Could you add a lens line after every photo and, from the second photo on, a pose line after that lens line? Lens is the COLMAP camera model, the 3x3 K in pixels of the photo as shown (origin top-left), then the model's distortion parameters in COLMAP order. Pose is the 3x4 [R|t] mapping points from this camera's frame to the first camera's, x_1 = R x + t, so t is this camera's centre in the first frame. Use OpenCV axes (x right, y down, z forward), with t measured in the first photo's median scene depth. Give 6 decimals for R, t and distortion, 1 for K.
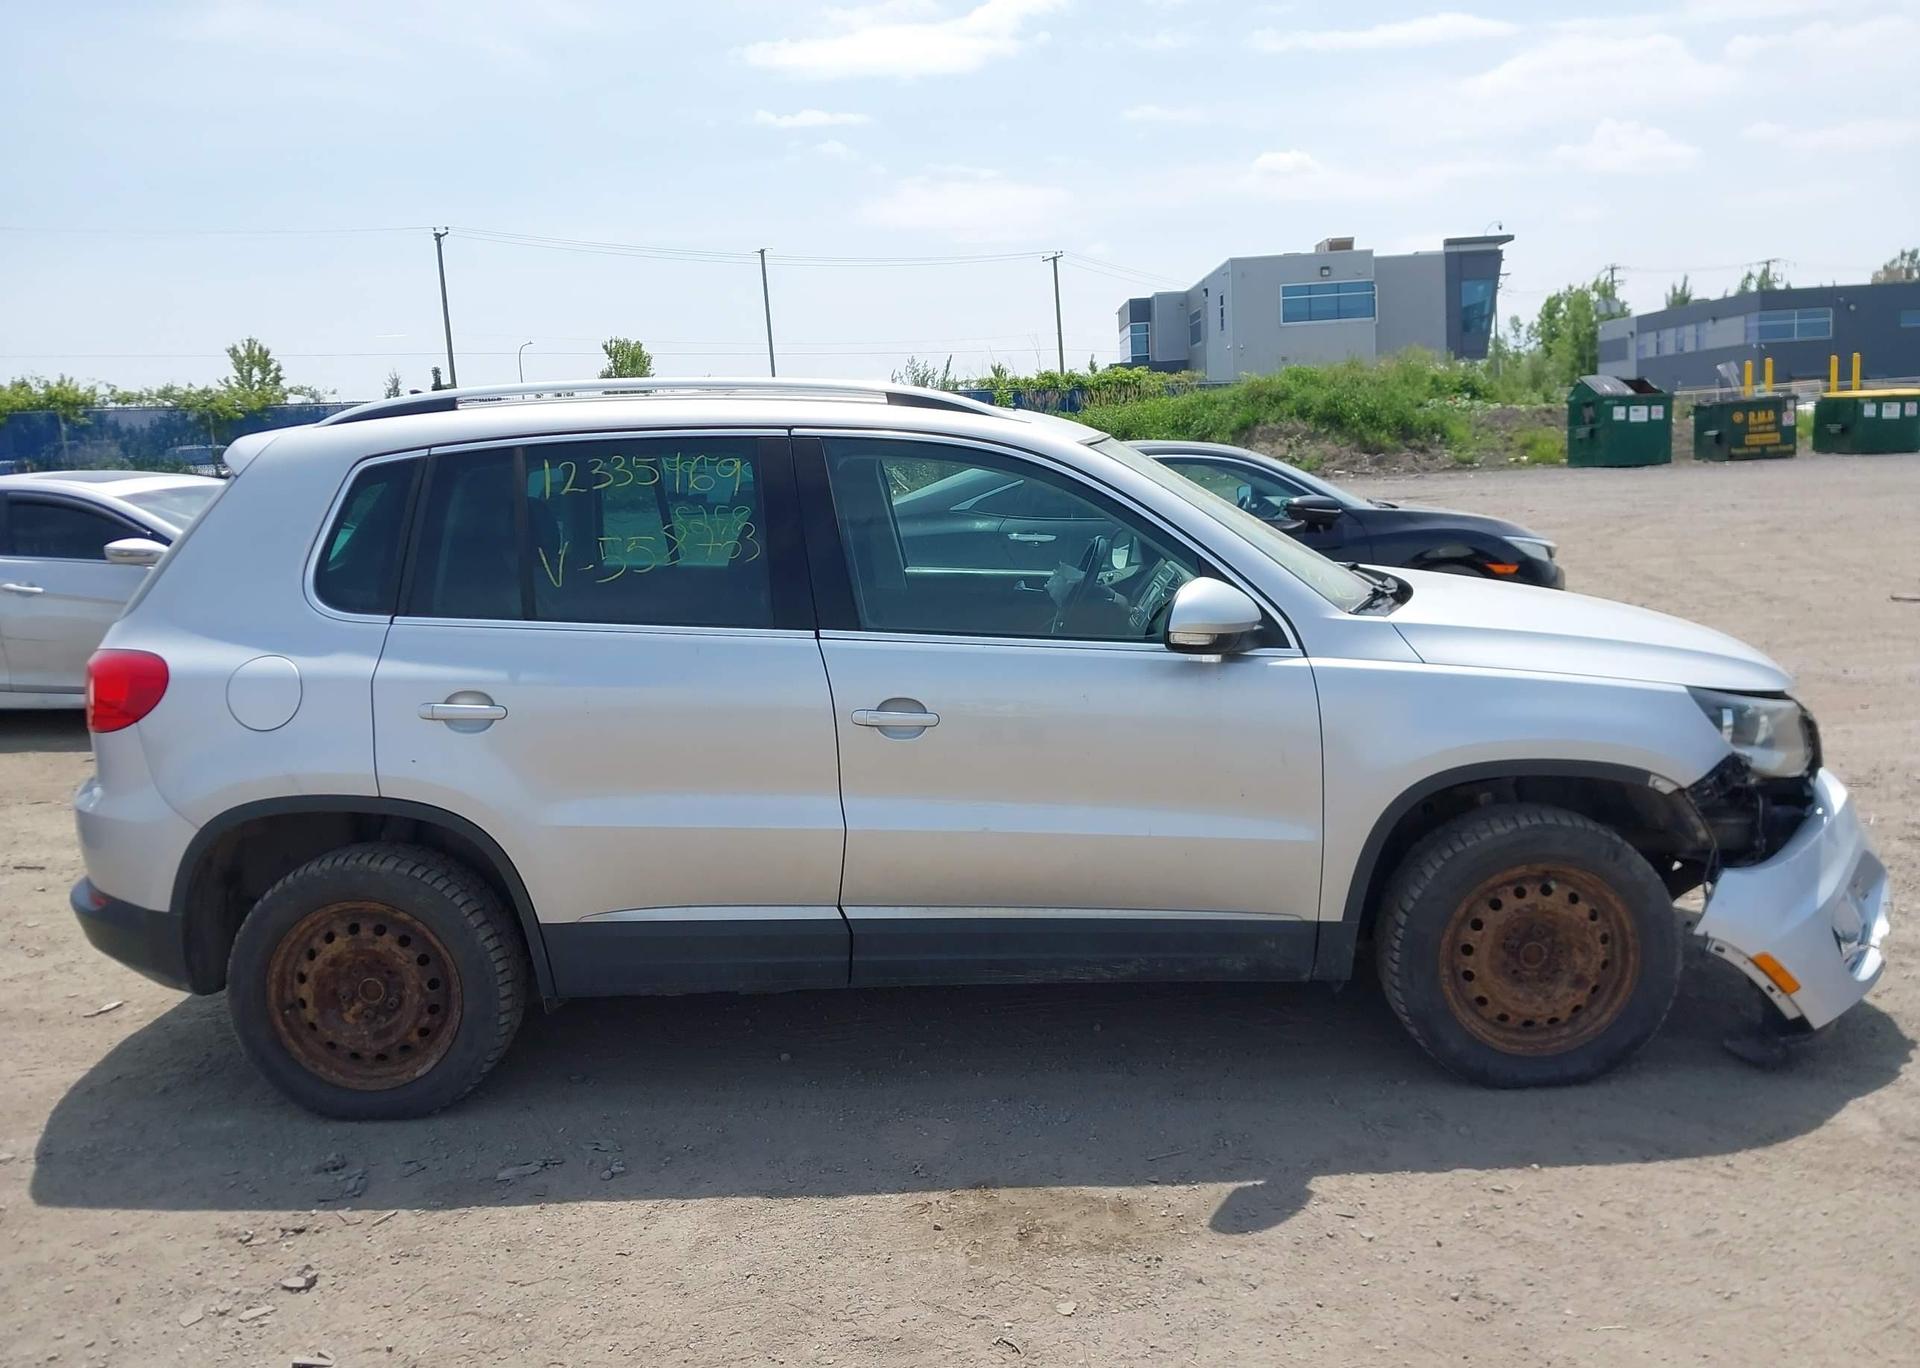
lens RADIAL K [[1521.7, 0, 963.3], [0, 1521.7, 687.5], [0, 0, 1]] dist [0.029044, -0.026482]
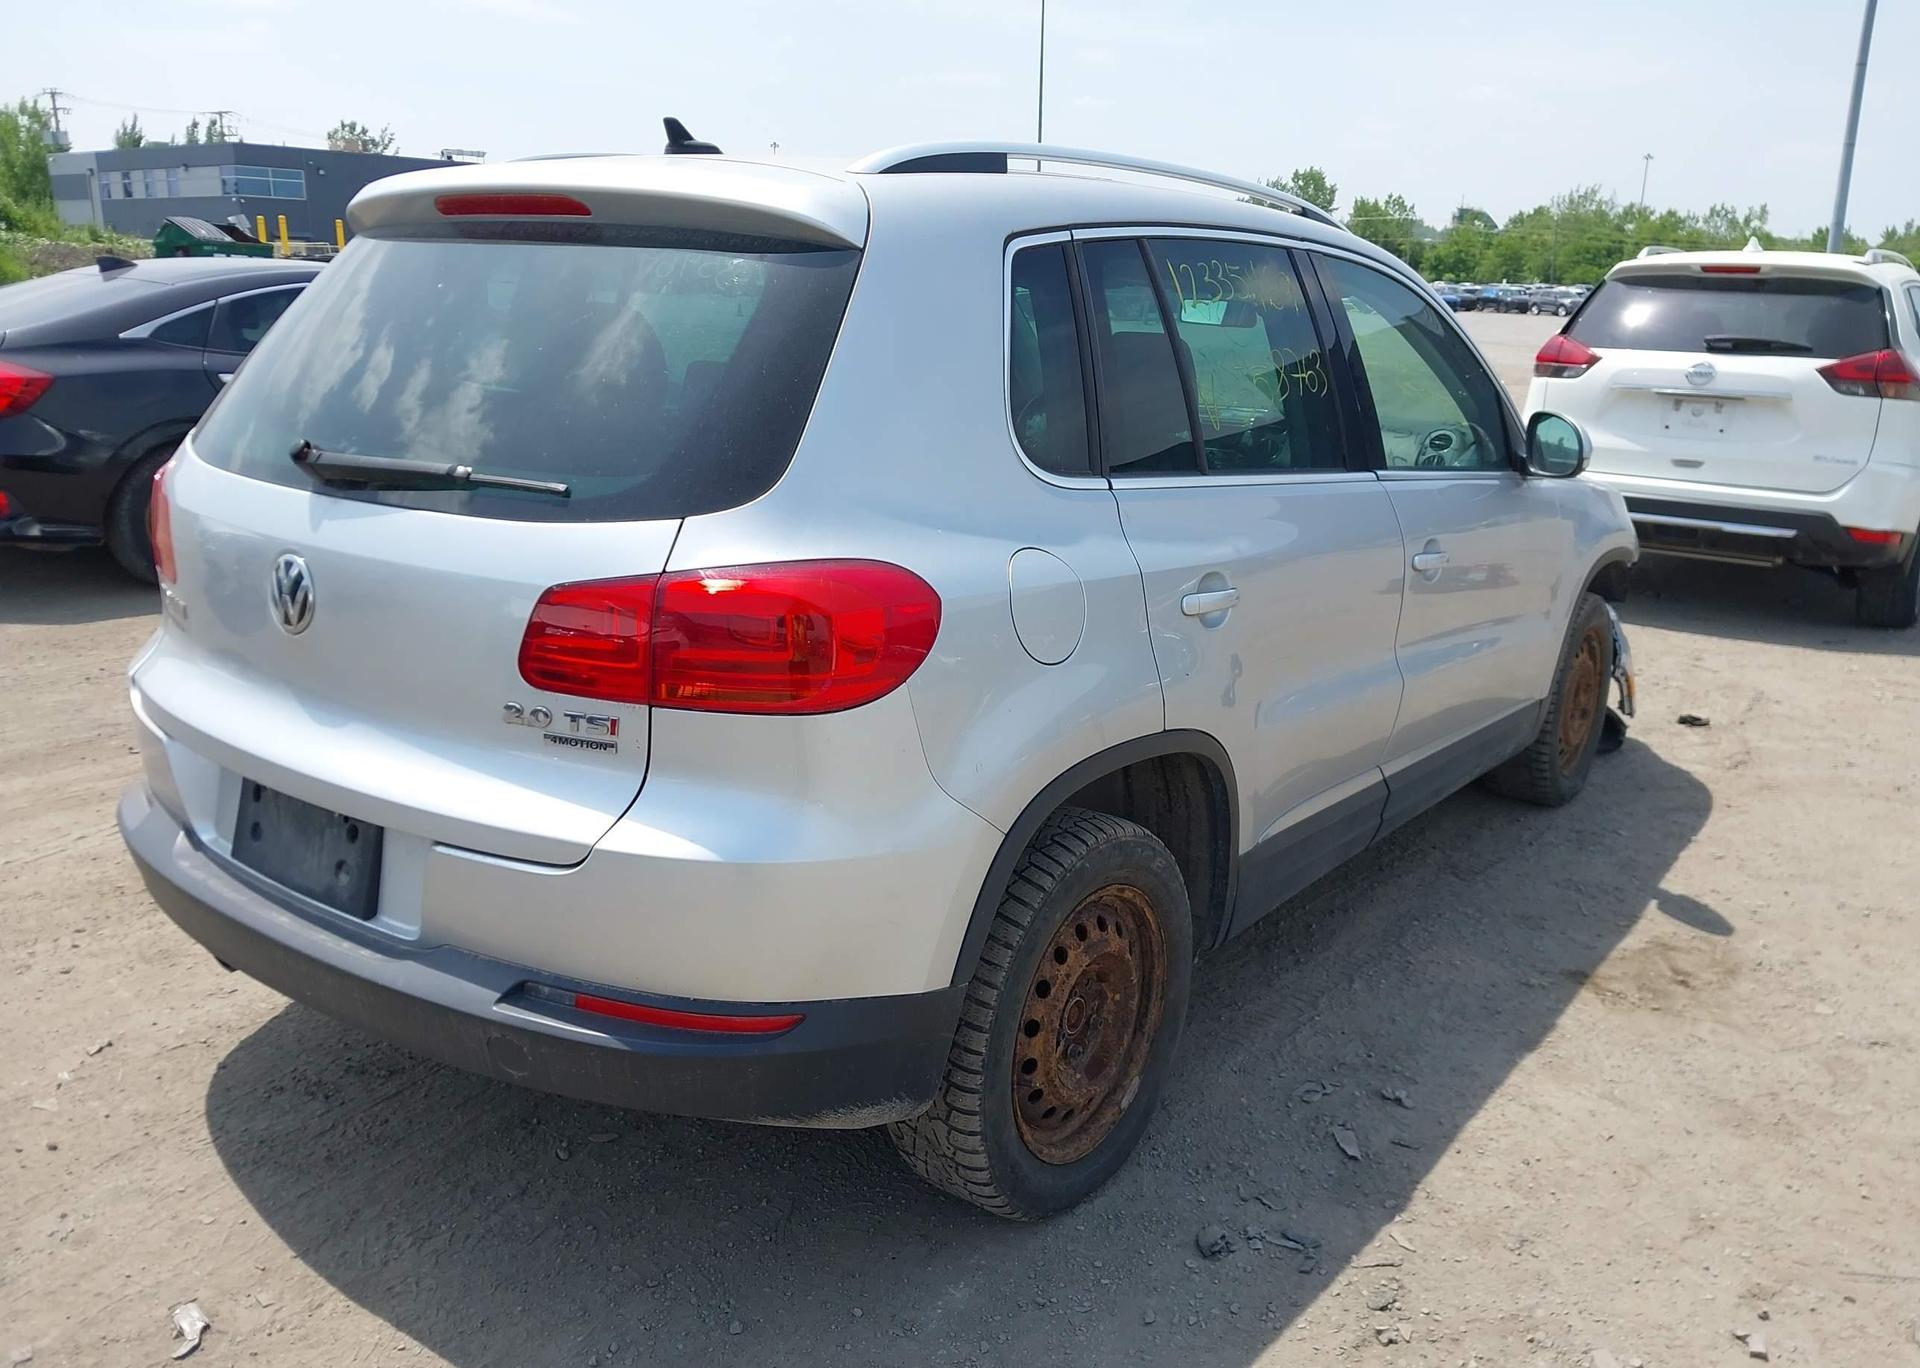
lens RADIAL K [[1521.7, 0, 965.2], [0, 1521.7, 677.7], [0, 0, 1]] dist [0.029044, -0.026482]
pose [[0.583537, -0.144561, 0.799116, -0.961098], [0.076778, 0.989442, 0.122925, -0.045228], [-0.808449, -0.010377, 0.588475, 0.635594]]
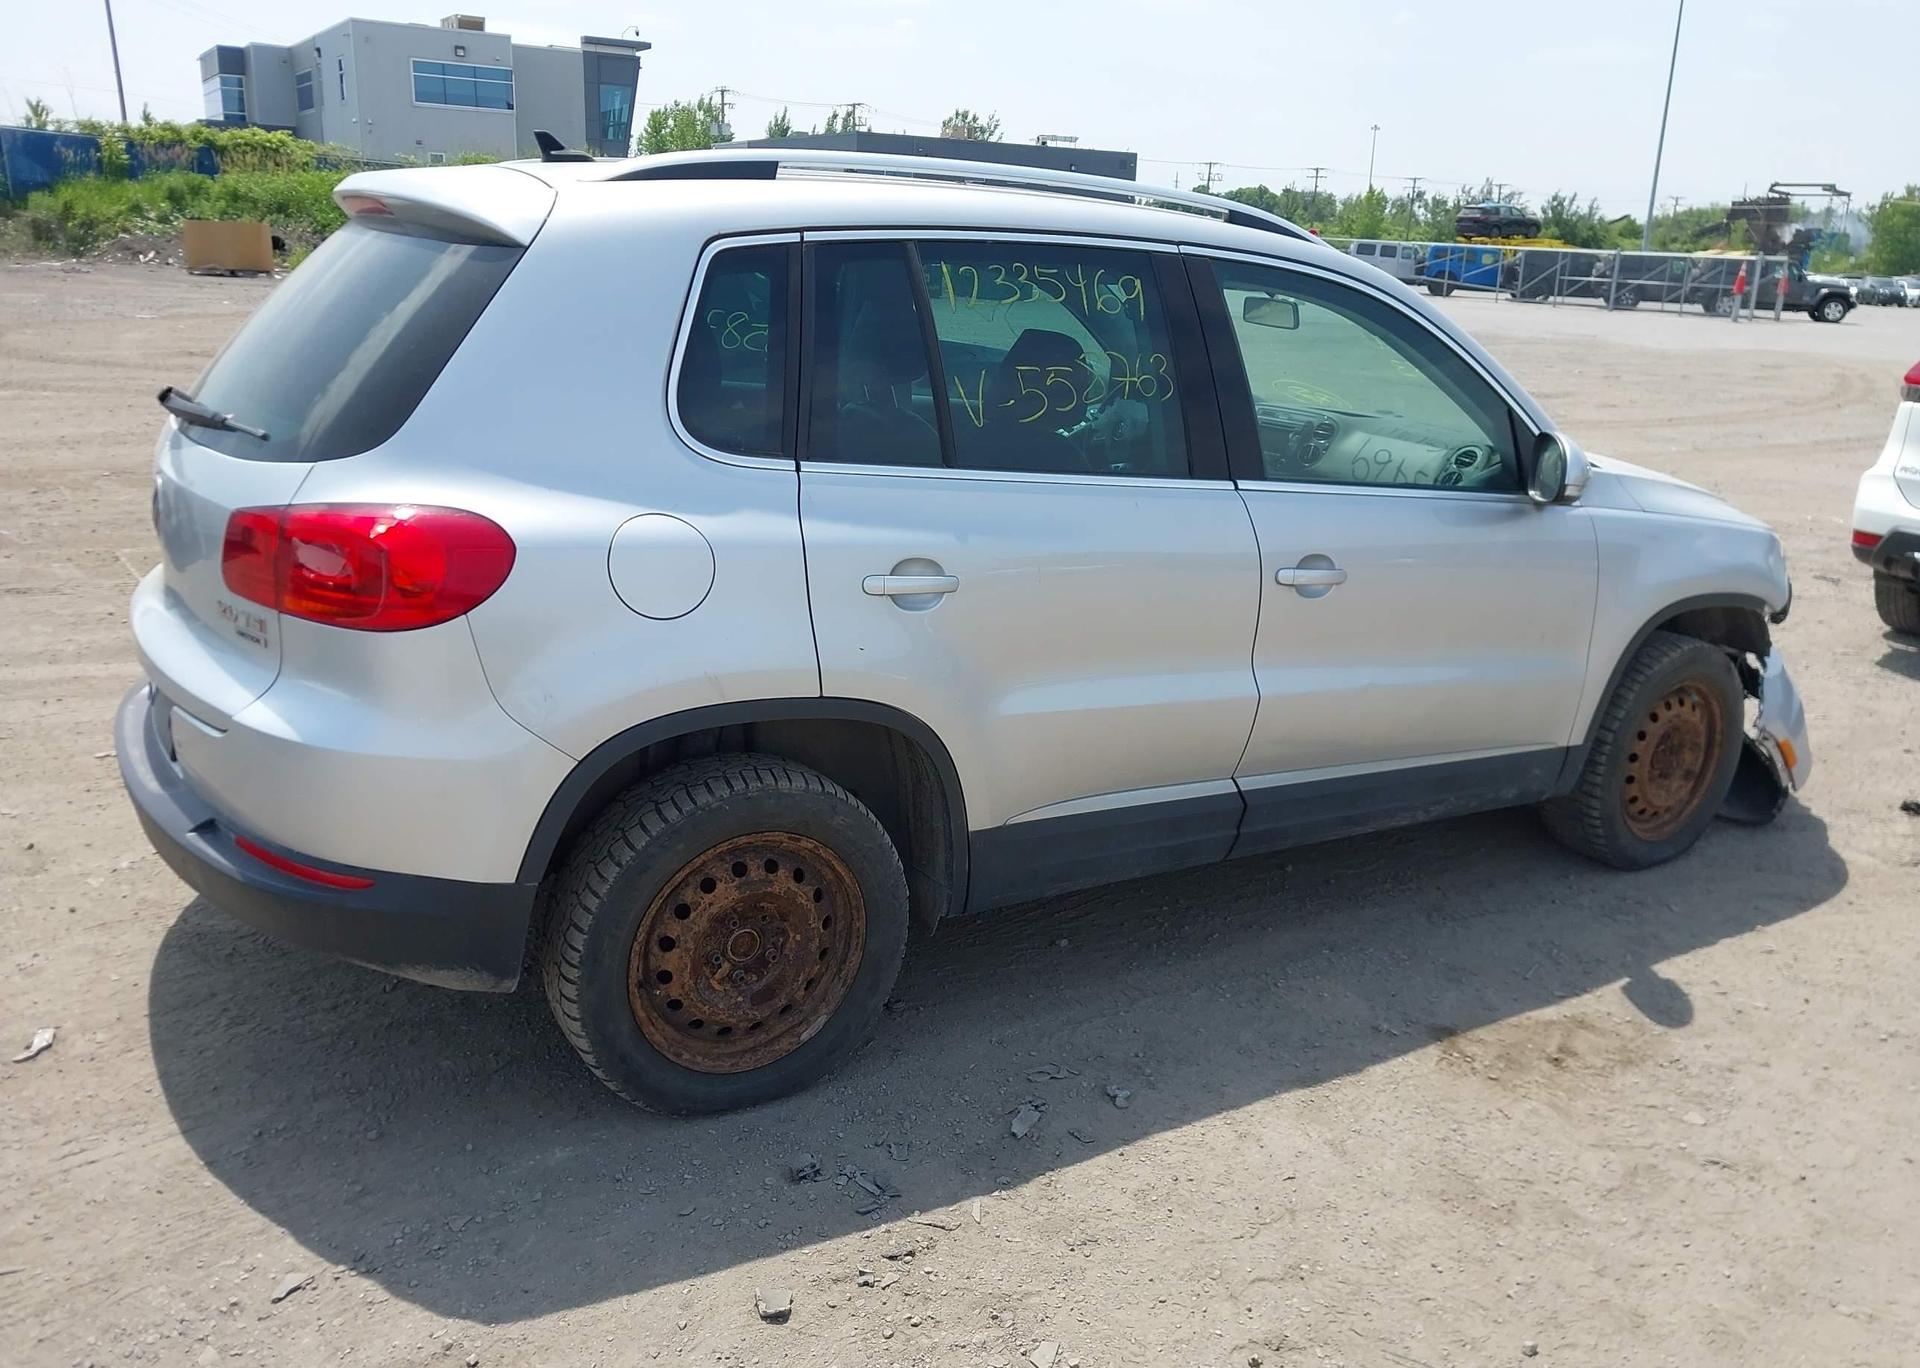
lens RADIAL K [[1521.7, 0, 960.2], [0, 1521.7, 672.8], [0, 0, 1]] dist [0.029044, -0.026482]
pose [[0.838205, -0.065209, 0.541443, -0.710451], [0.002725, 0.993314, 0.115413, -0.027916], [-0.545349, -0.095264, 0.832778, 0.312071]]
